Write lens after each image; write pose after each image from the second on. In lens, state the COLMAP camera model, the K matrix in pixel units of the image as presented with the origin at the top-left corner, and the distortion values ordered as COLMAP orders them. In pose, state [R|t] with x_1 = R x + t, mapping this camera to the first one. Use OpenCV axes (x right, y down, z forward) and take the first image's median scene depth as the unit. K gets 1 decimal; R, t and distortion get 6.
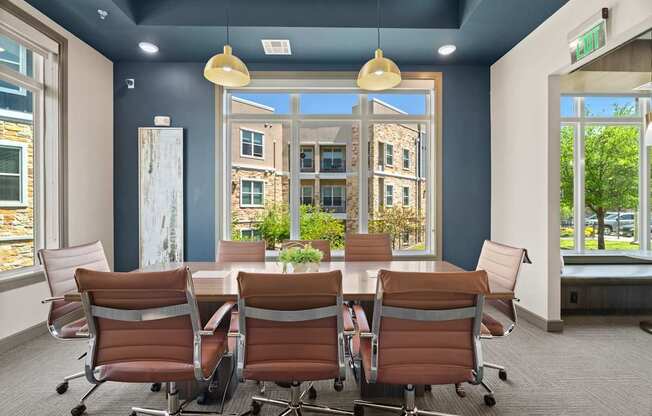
lens RADIAL K [[303.5, 0, 326.4], [0, 303.5, 201.6], [0, 0, 1]] dist [-0.002840, 0.000641]
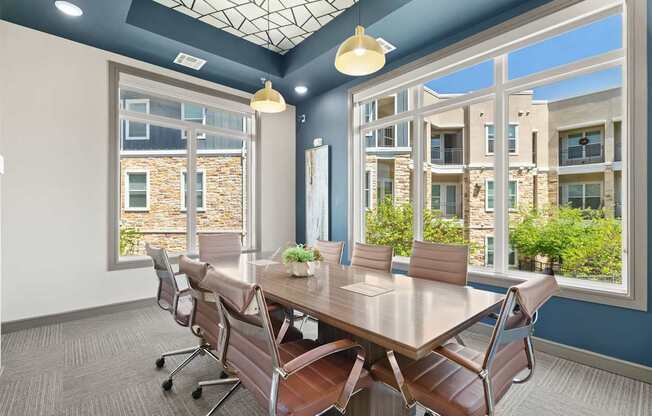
lens RADIAL K [[303.5, 0, 326.4], [0, 303.5, 201.6], [0, 0, 1]] dist [-0.002840, 0.000641]
pose [[0.639846, -0.026301, -0.768053, 0.109556], [0.015178, 0.999652, -0.021587, 0.001809], [0.768353, 0.002155, 0.640022, 0.055727]]
